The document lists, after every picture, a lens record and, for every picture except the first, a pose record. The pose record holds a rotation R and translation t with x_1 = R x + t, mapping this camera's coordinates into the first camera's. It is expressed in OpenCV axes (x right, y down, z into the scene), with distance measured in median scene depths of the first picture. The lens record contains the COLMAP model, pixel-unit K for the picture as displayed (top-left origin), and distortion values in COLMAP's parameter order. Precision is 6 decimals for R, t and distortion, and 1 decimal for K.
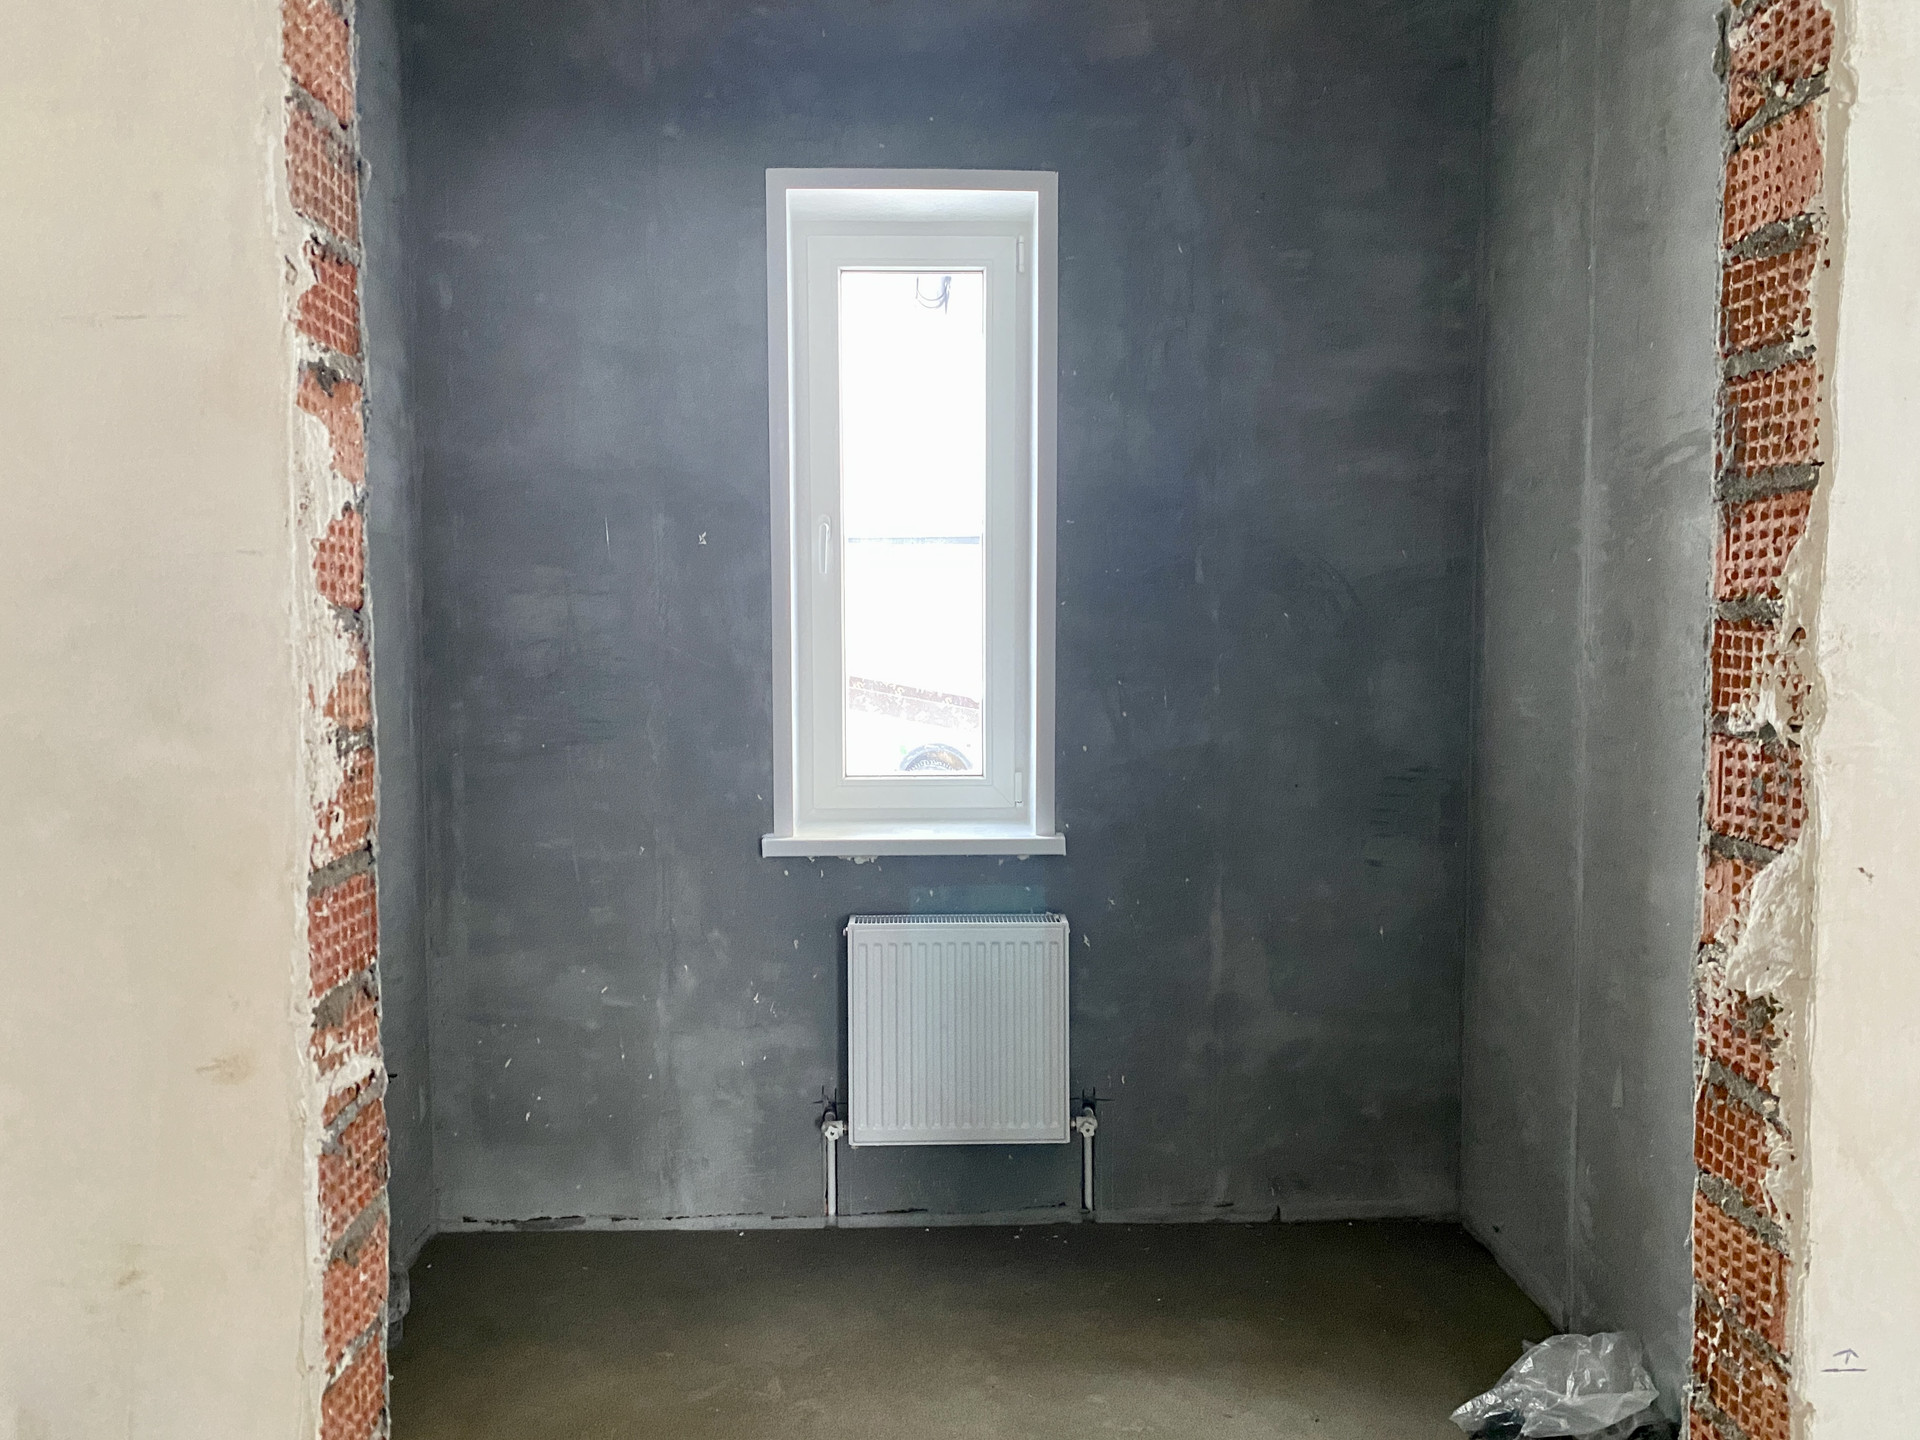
lens RADIAL K [[1476.4, 0, 930.6], [0, 1476.4, 698.8], [0, 0, 1]] dist [0.045676, -0.050493]
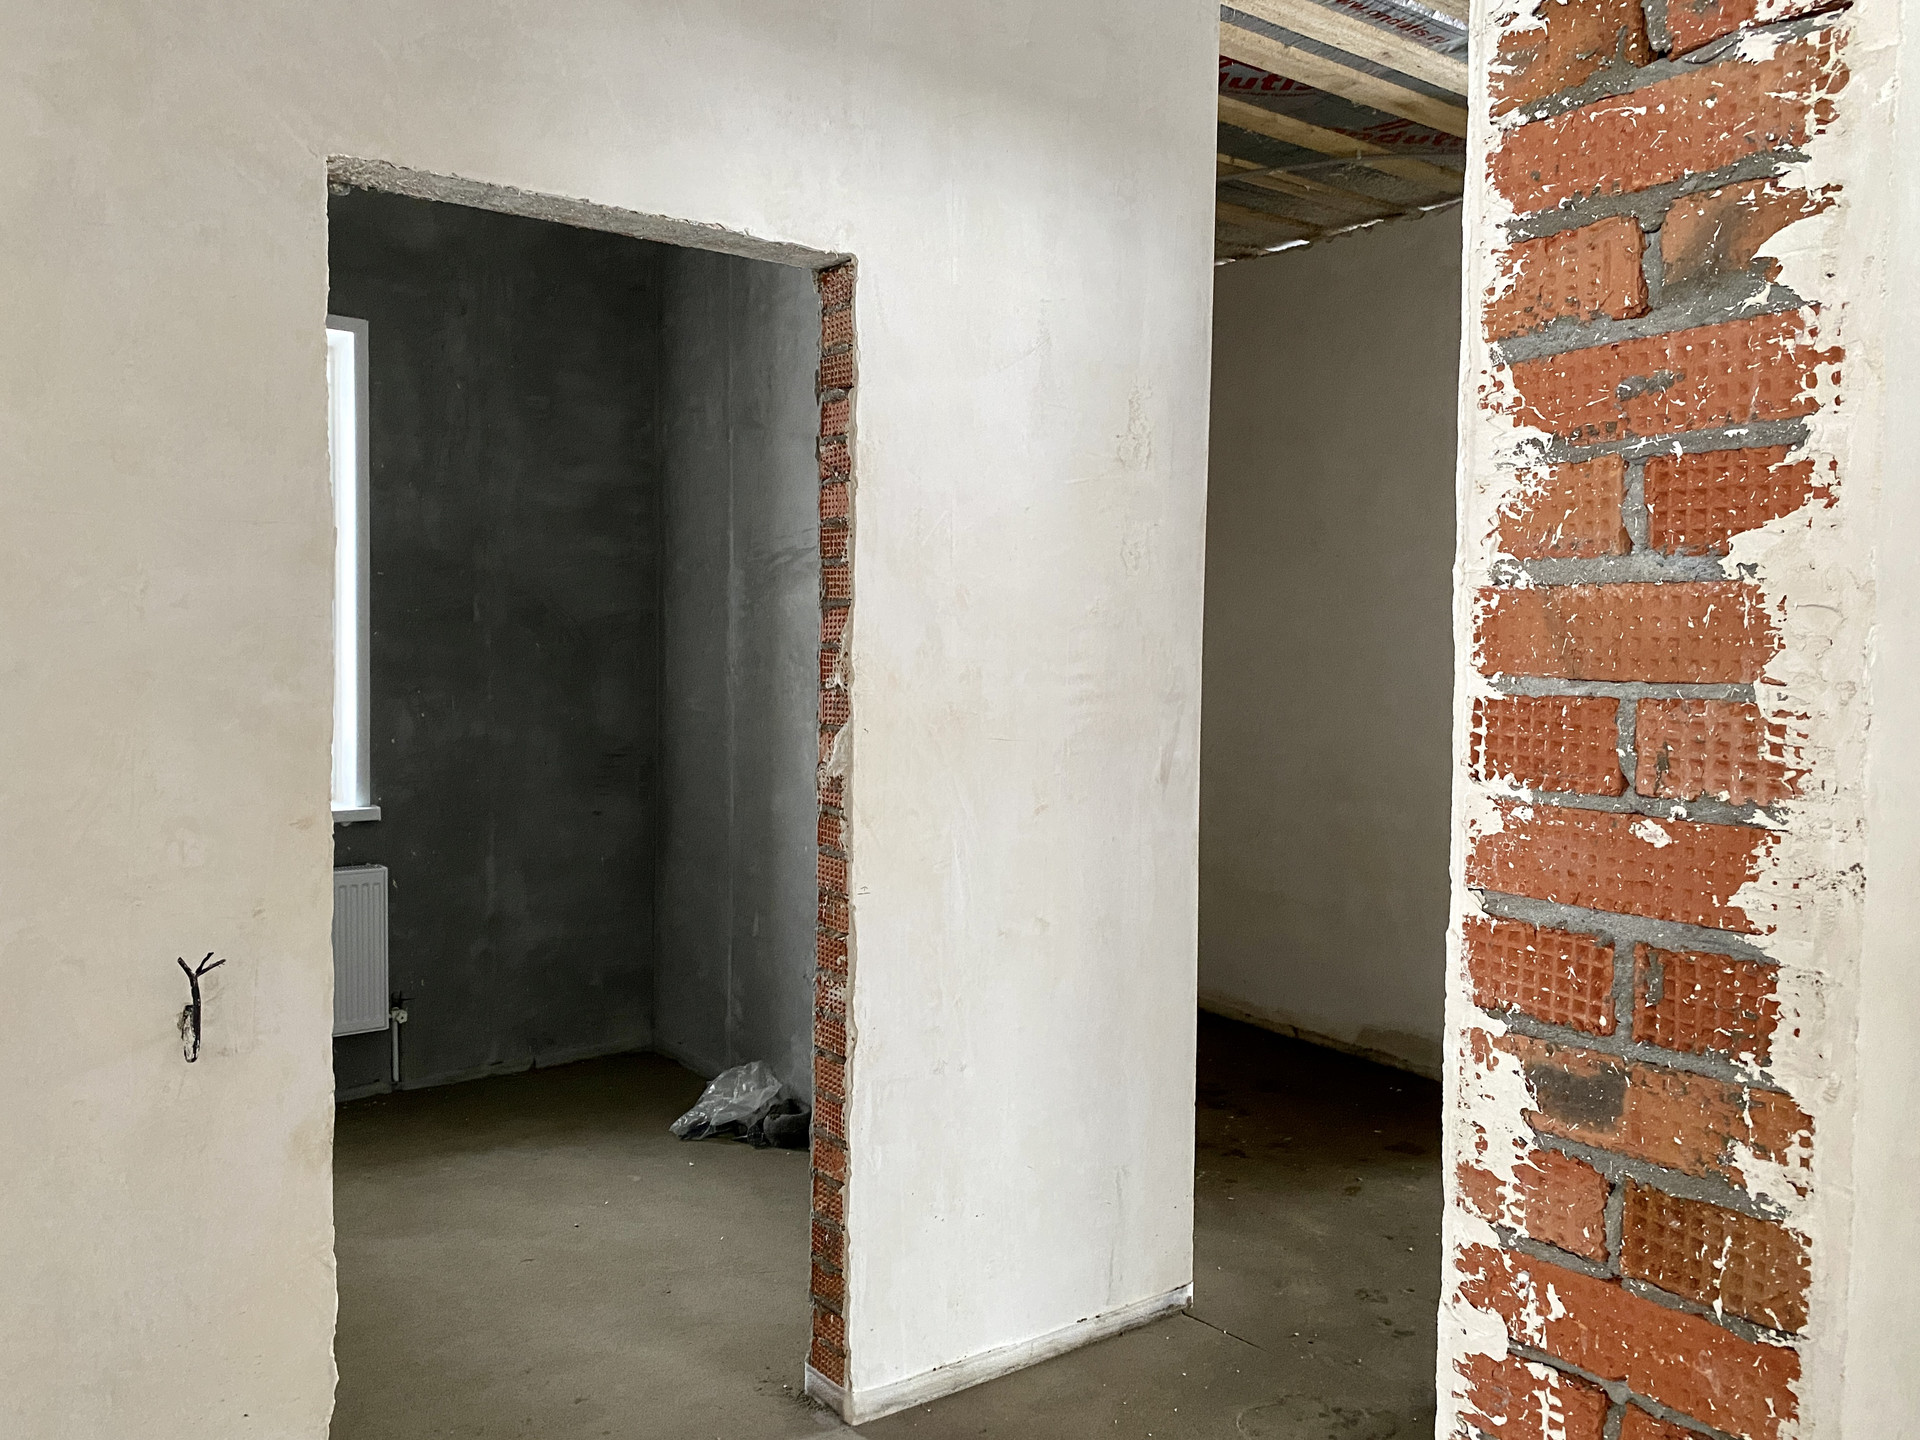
lens RADIAL K [[1476.4, 0, 965.4], [0, 1476.4, 711.3], [0, 0, 1]] dist [0.045676, -0.050493]
pose [[0.816938, -0.014751, 0.576536, -0.316267], [0.021567, 0.999755, -0.004980, 0.030771], [-0.576322, 0.016503, 0.817056, -0.528384]]
